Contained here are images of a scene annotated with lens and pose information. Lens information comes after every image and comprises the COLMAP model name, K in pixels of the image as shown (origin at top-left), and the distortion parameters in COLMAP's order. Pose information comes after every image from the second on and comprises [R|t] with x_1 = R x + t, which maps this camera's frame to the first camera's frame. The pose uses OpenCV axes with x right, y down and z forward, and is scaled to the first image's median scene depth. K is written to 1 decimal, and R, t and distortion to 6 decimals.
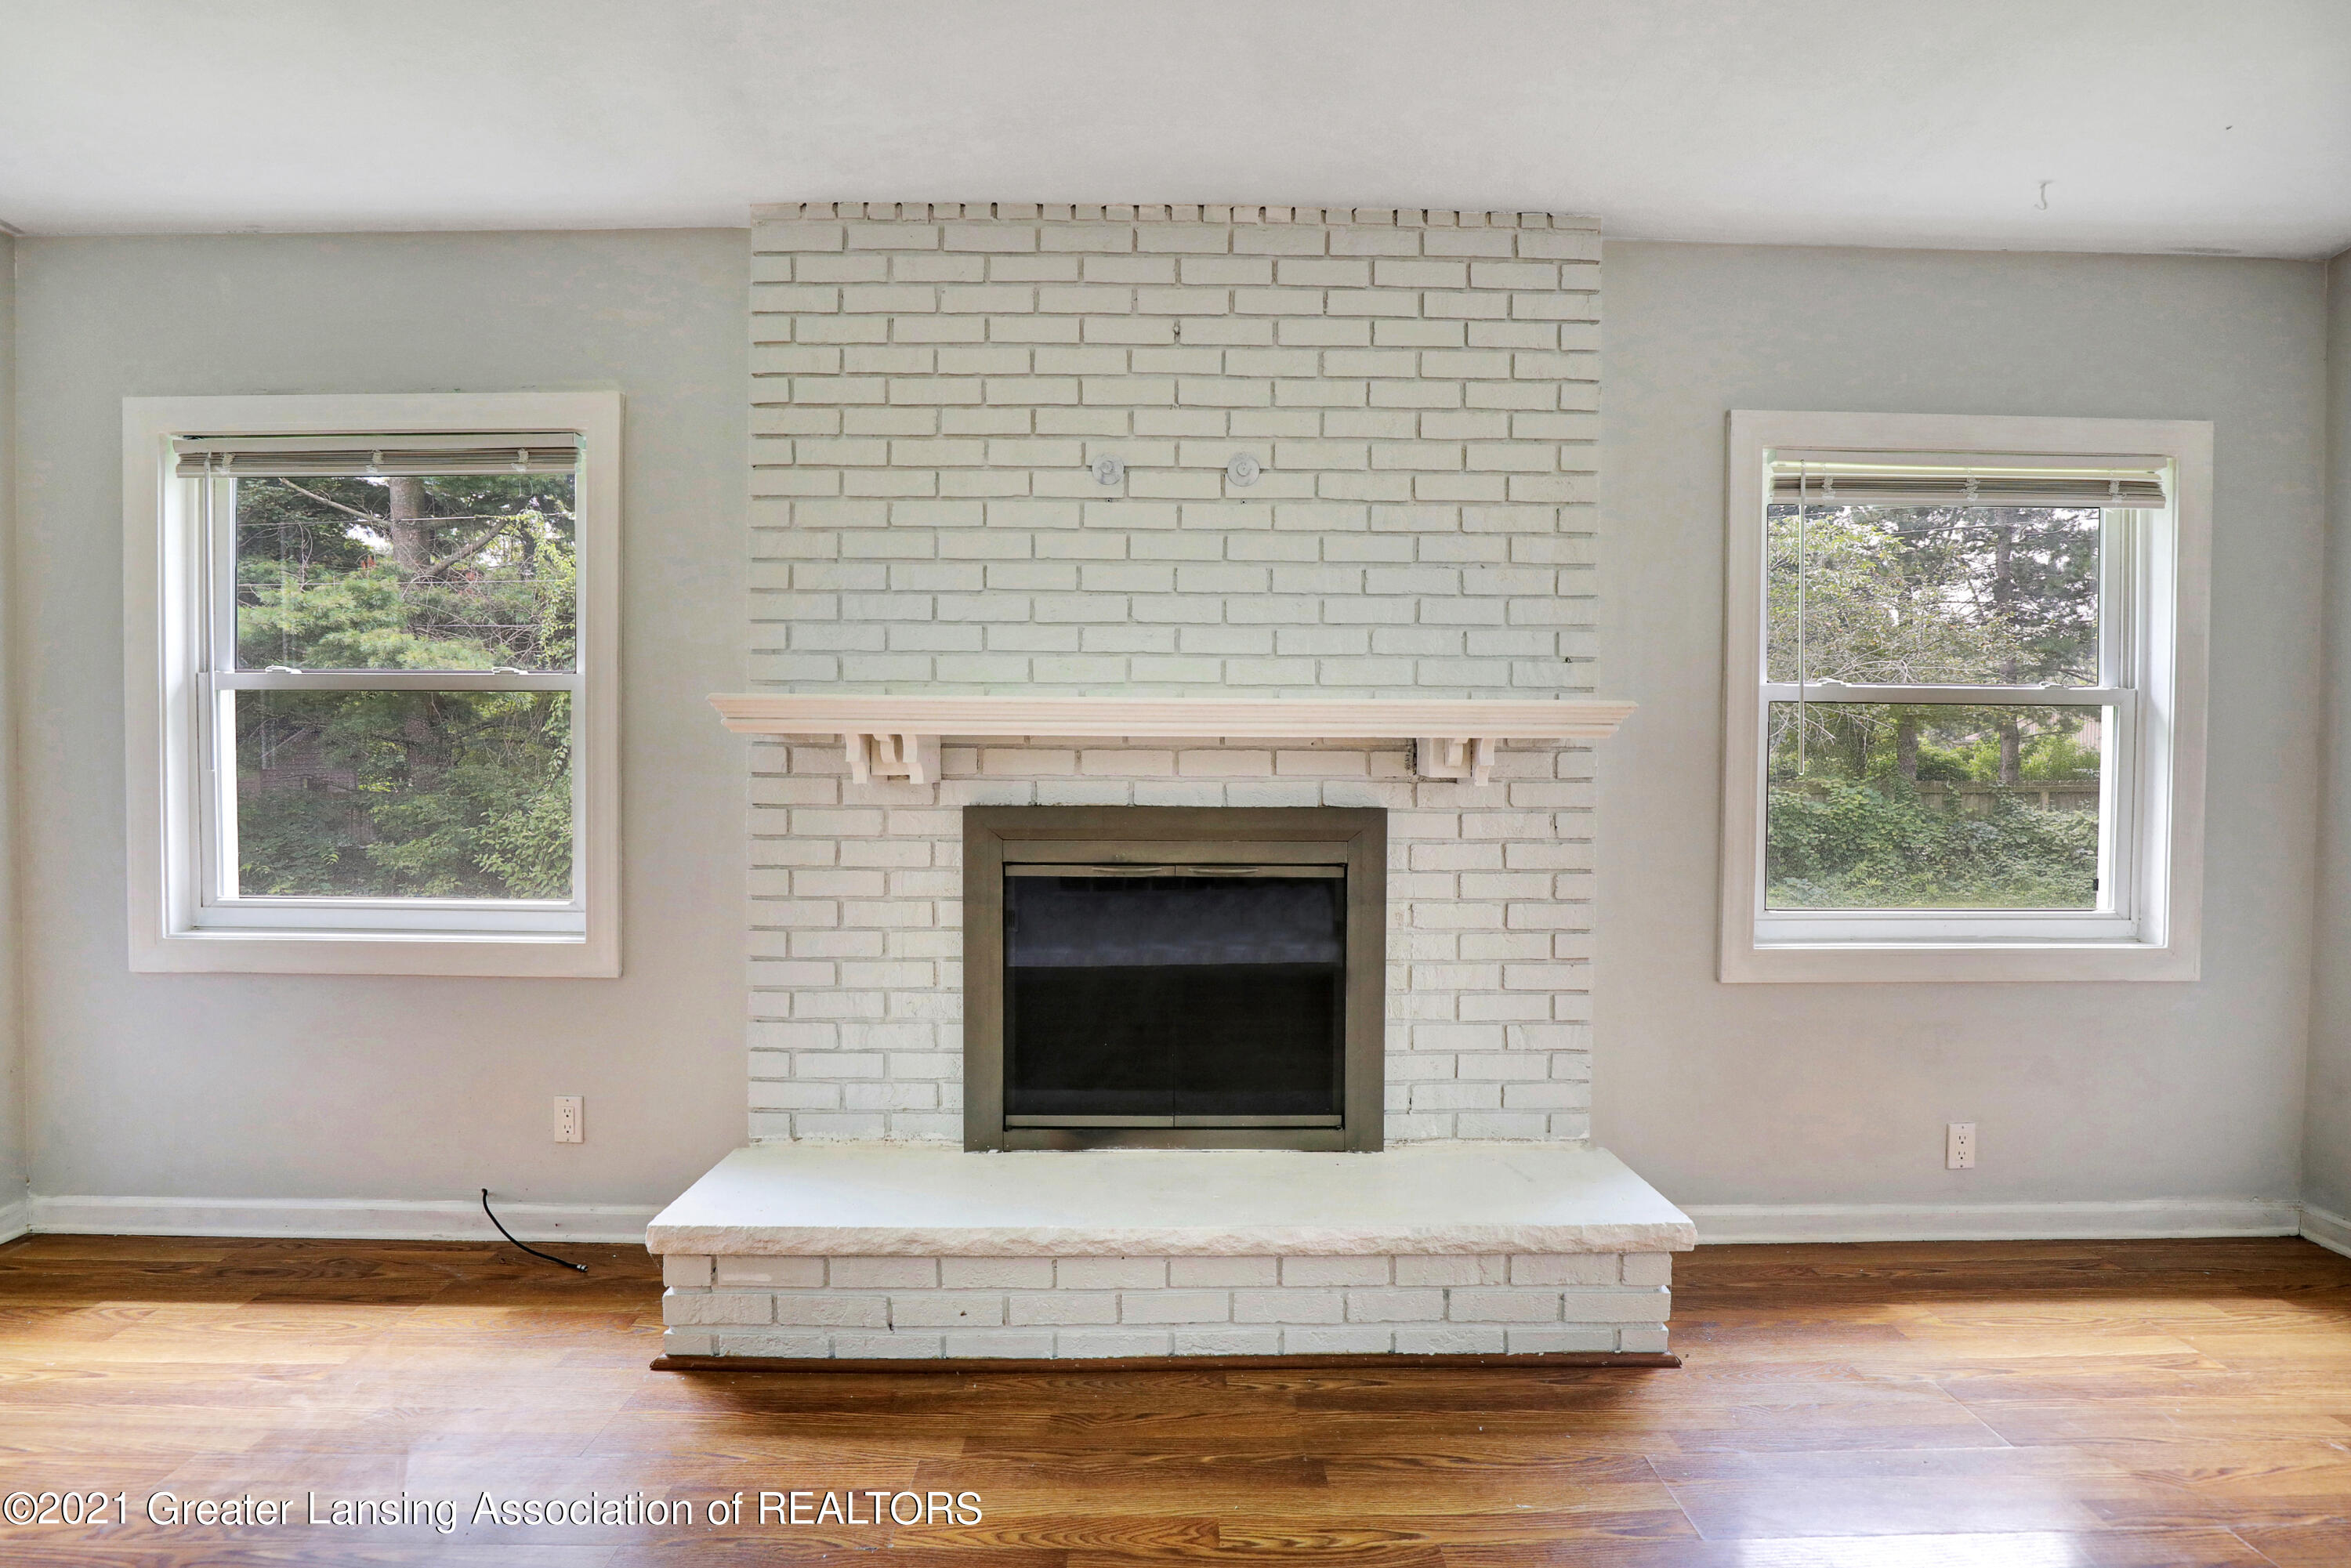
lens RADIAL K [[1130.9, 0, 1174.2], [0, 1130.9, 783.9], [0, 0, 1]] dist [-0.000530, -0.000060]
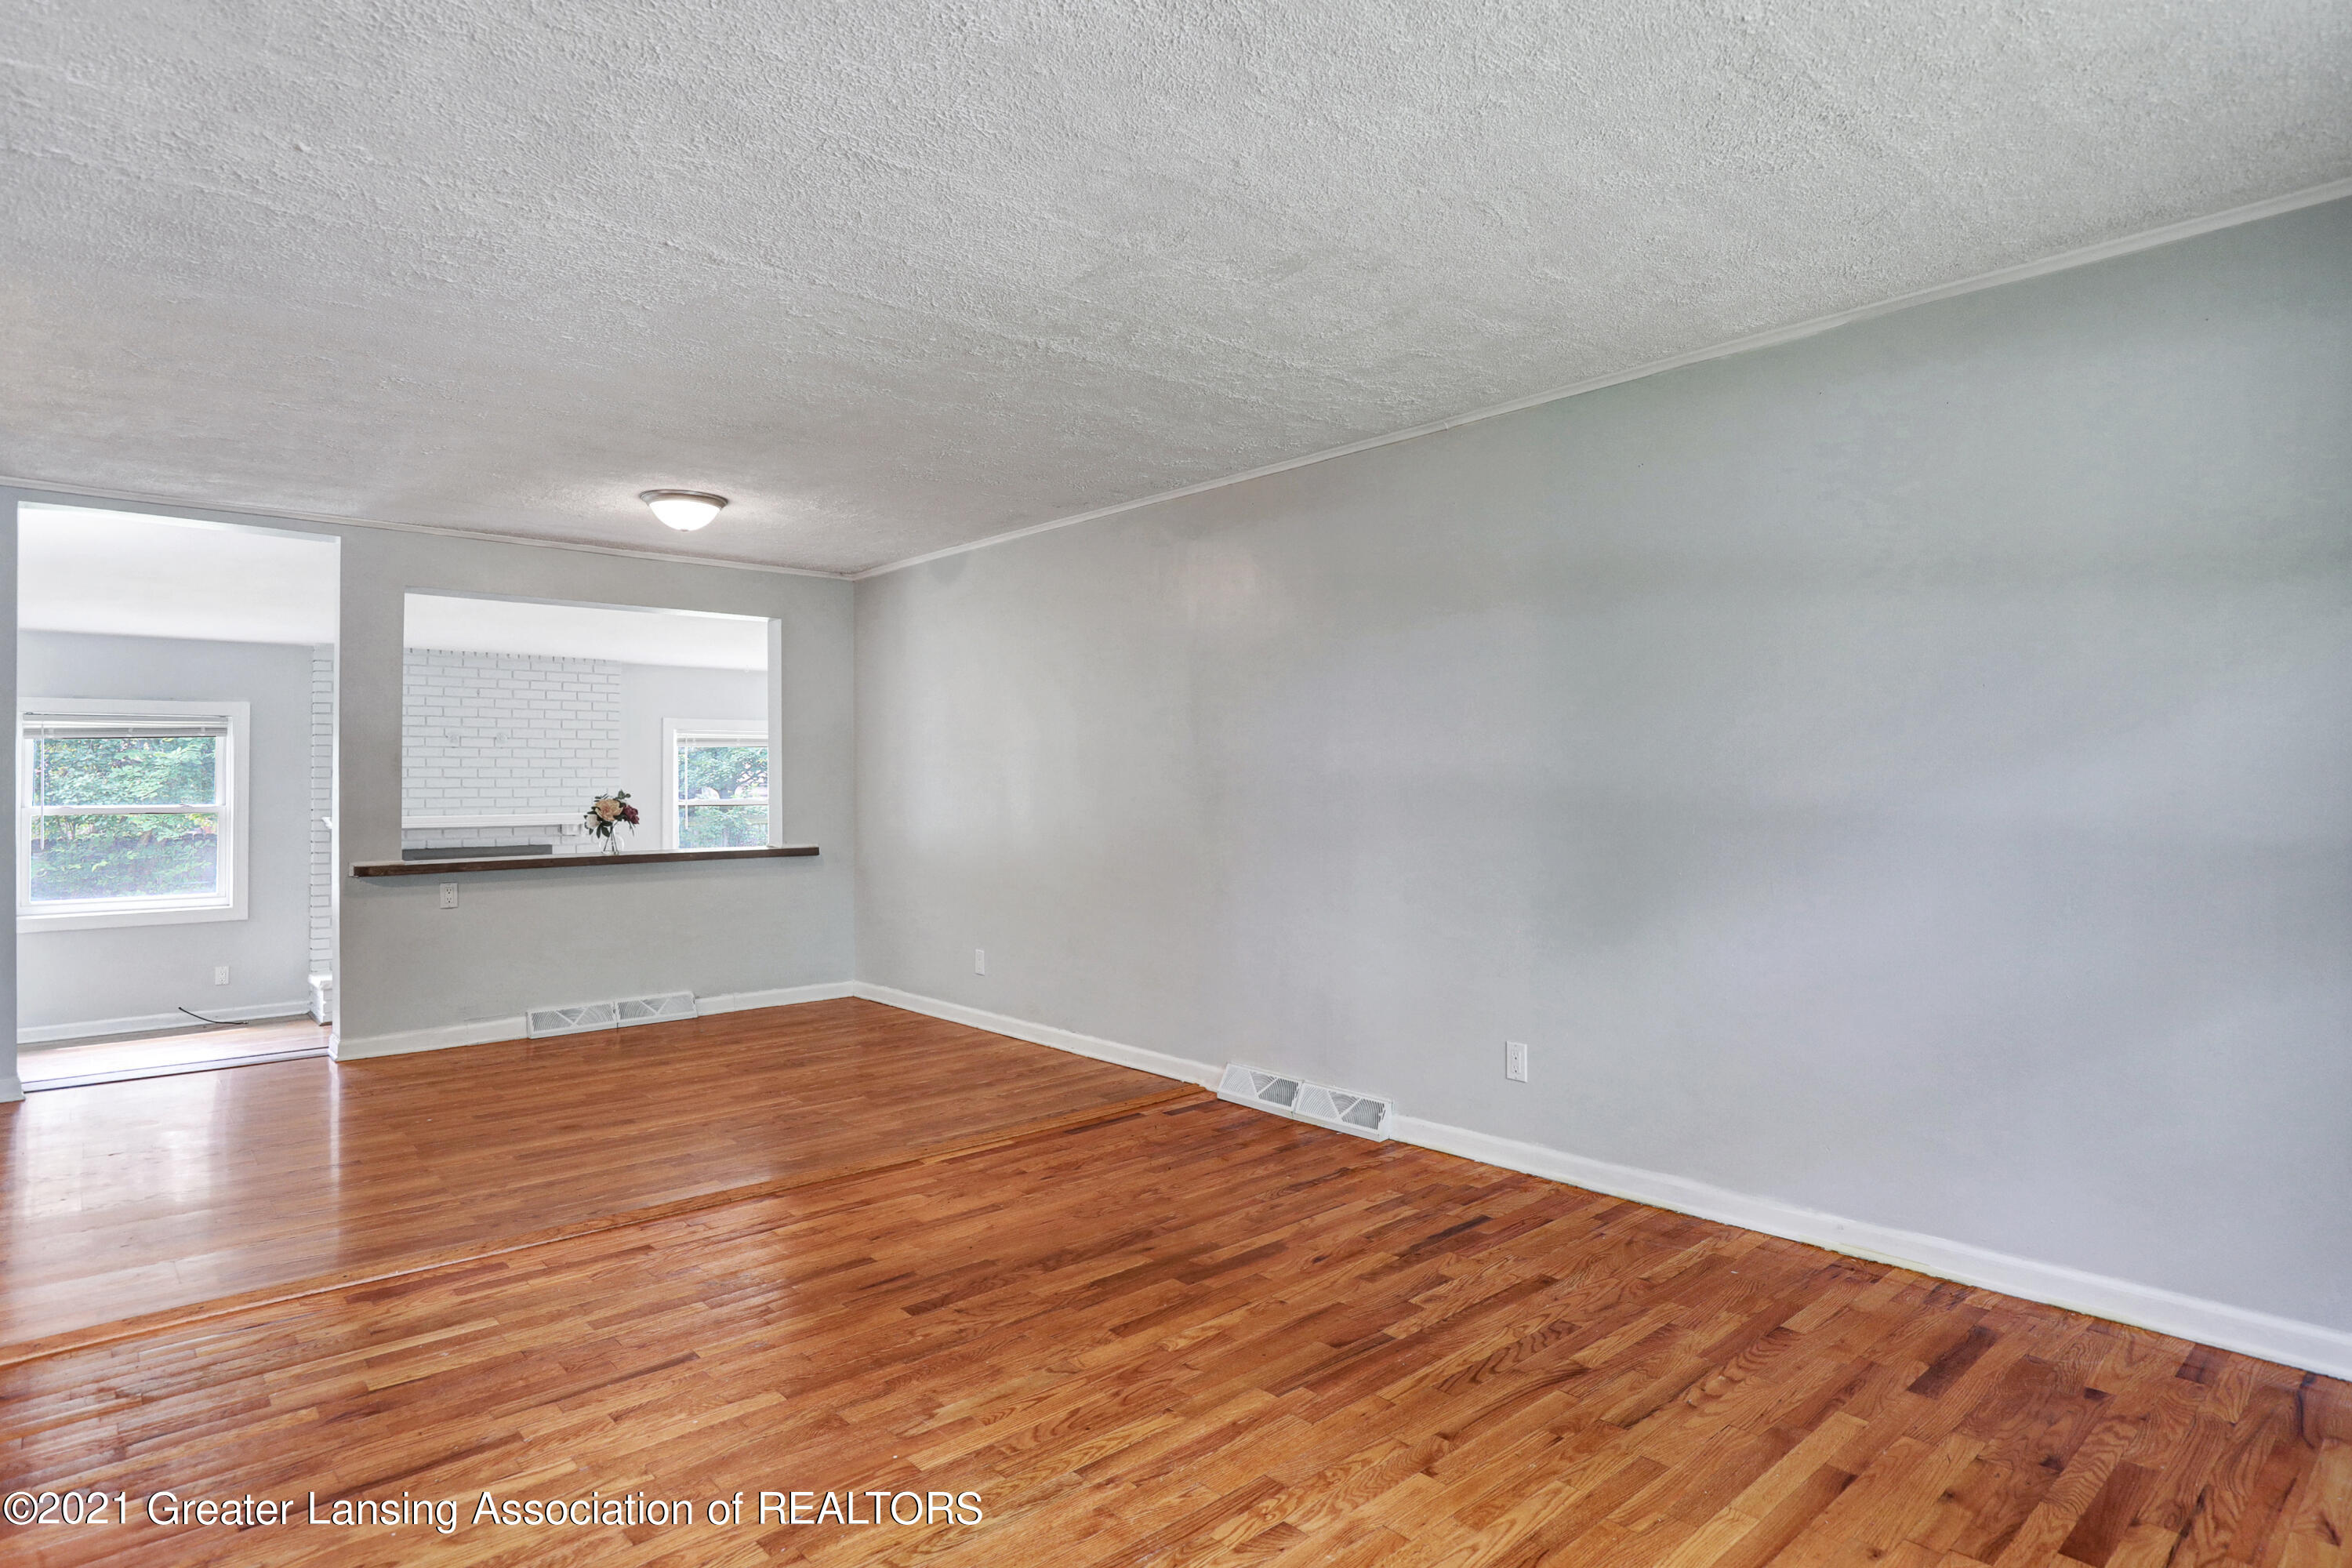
lens RADIAL K [[1284.9, 0, 1170.7], [0, 1284.9, 772.9], [0, 0, 1]] dist [-0.003439, -0.000266]
pose [[0.746032, -0.003287, 0.665902, -0.909104], [0.009715, 0.999935, -0.005948, -0.142707], [-0.665840, 0.010906, 0.746015, -2.827812]]
